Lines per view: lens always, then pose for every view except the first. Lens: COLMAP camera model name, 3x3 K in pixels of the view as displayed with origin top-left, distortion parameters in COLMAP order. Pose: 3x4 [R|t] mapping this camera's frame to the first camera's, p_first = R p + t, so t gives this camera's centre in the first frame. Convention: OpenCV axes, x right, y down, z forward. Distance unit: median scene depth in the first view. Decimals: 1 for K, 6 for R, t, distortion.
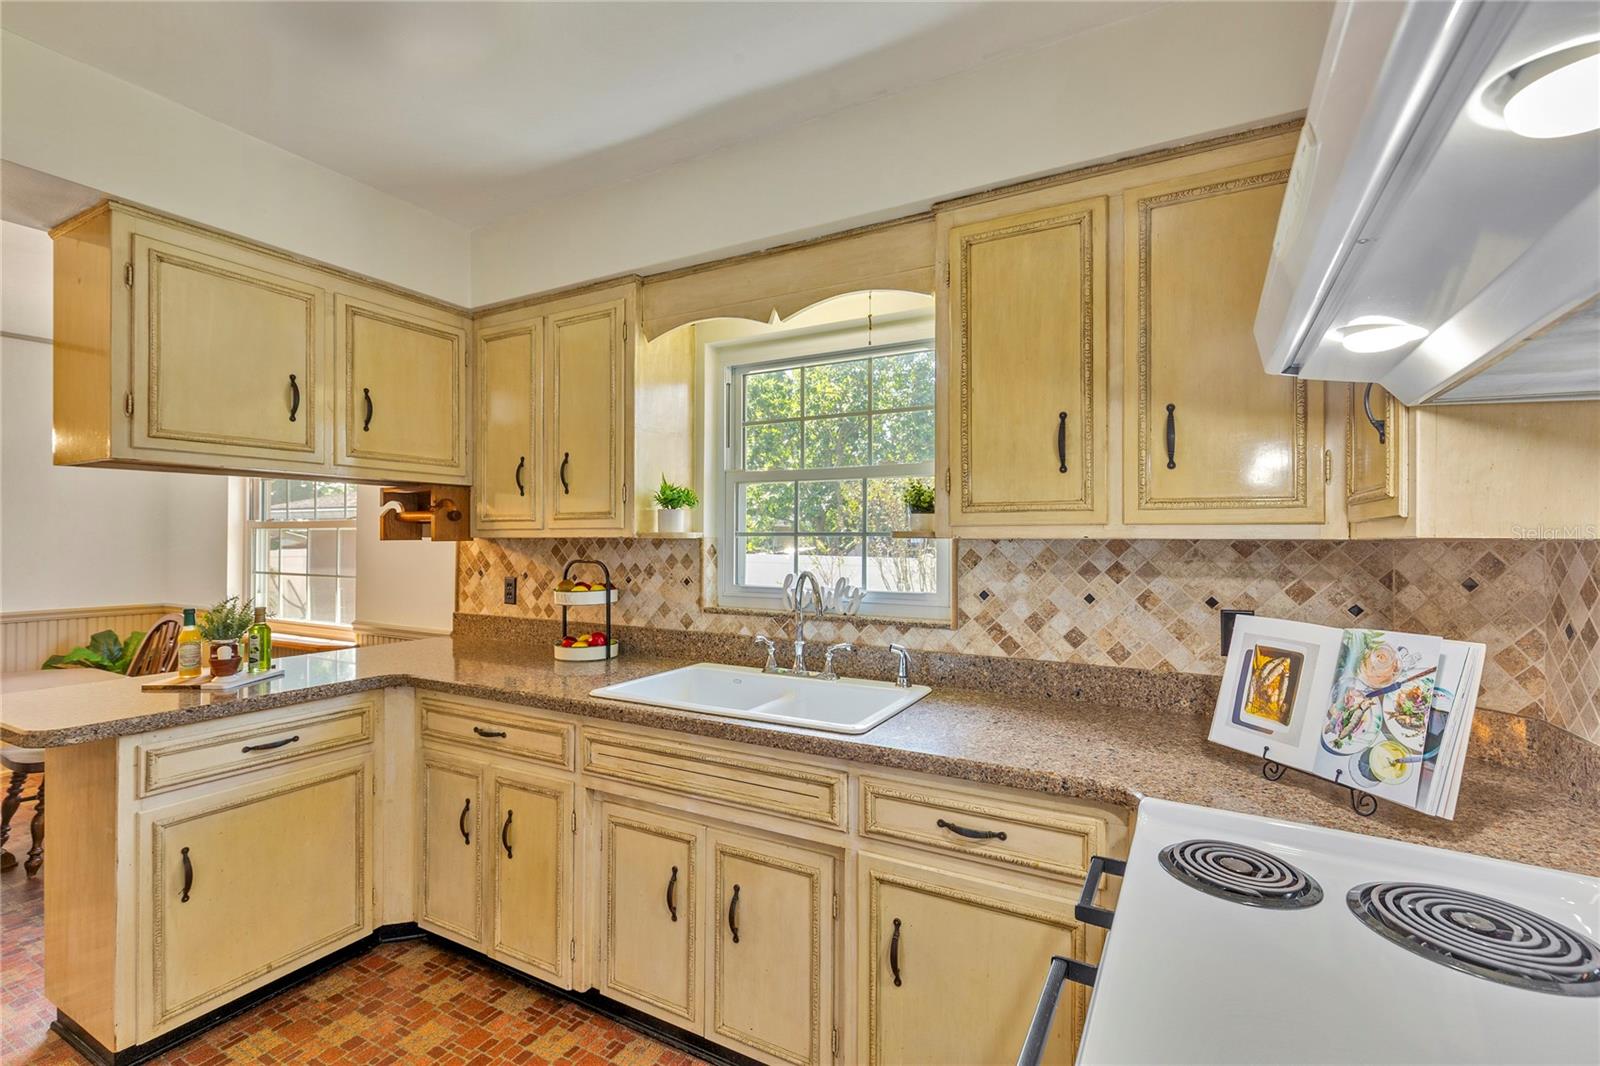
lens RADIAL K [[724.8, 0, 793.1], [0, 724.8, 534.3], [0, 0, 1]] dist [0.000892, -0.000019]
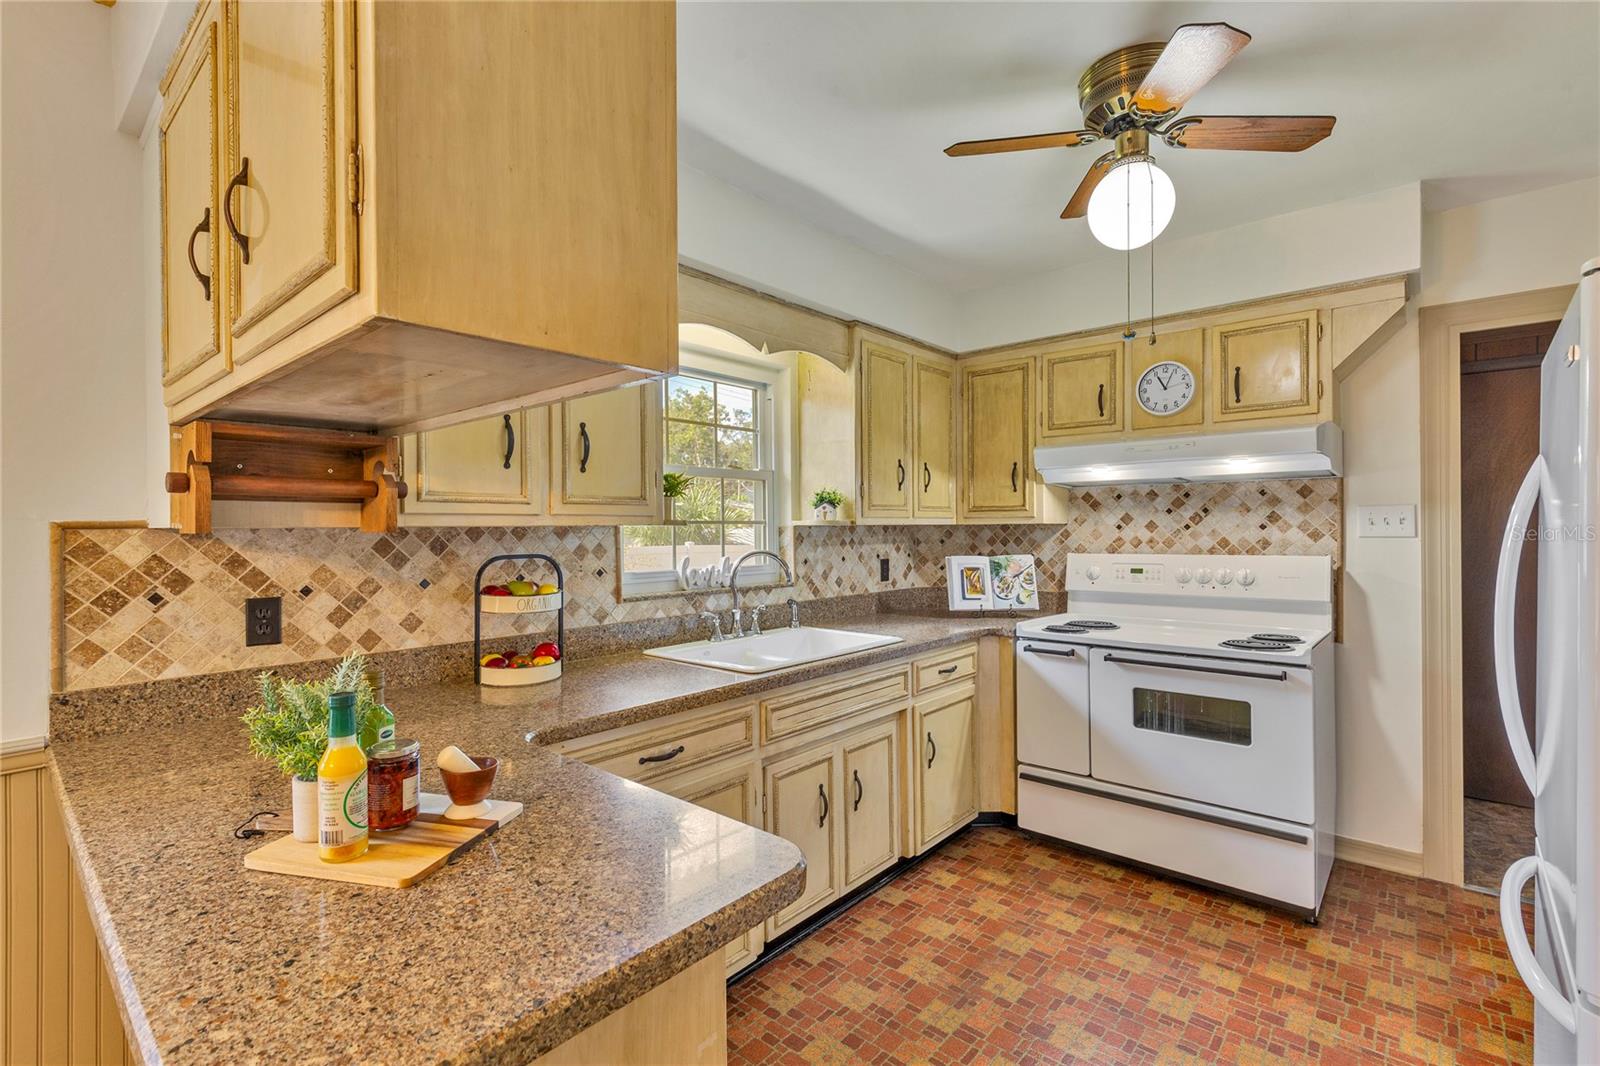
lens RADIAL K [[726.7, 0, 792.5], [0, 726.7, 528.6], [0, 0, 1]] dist [0.000220, -0.000240]
pose [[0.211273, -0.005535, 0.977411, -1.275636], [0.002772, 0.999983, 0.005063, 0.005105], [-0.977423, 0.001640, 0.211285, 0.705410]]
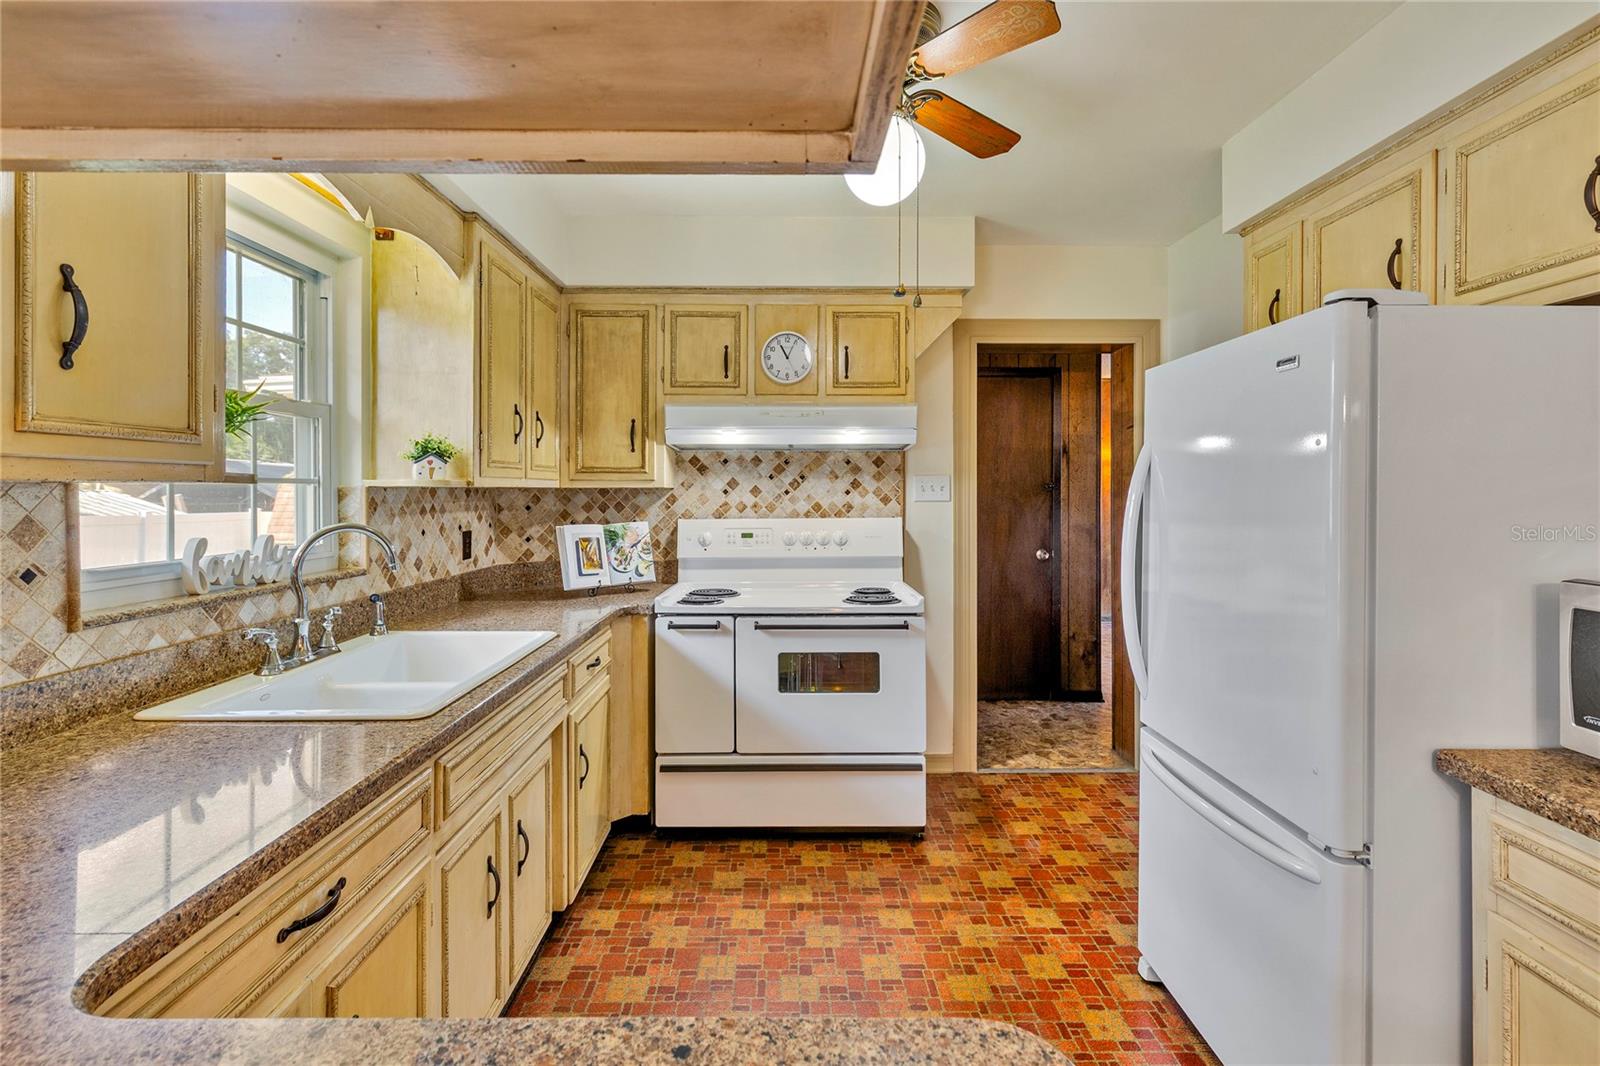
lens RADIAL K [[734.2, 0, 795.9], [0, 734.2, 490.9], [0, 0, 1]] dist [0.010801, -0.007226]
pose [[-0.496658, -0.002826, 0.867942, -1.019509], [-0.006074, 0.999982, -0.000219, 0.009308], [-0.867925, -0.005380, -0.496666, 1.016861]]
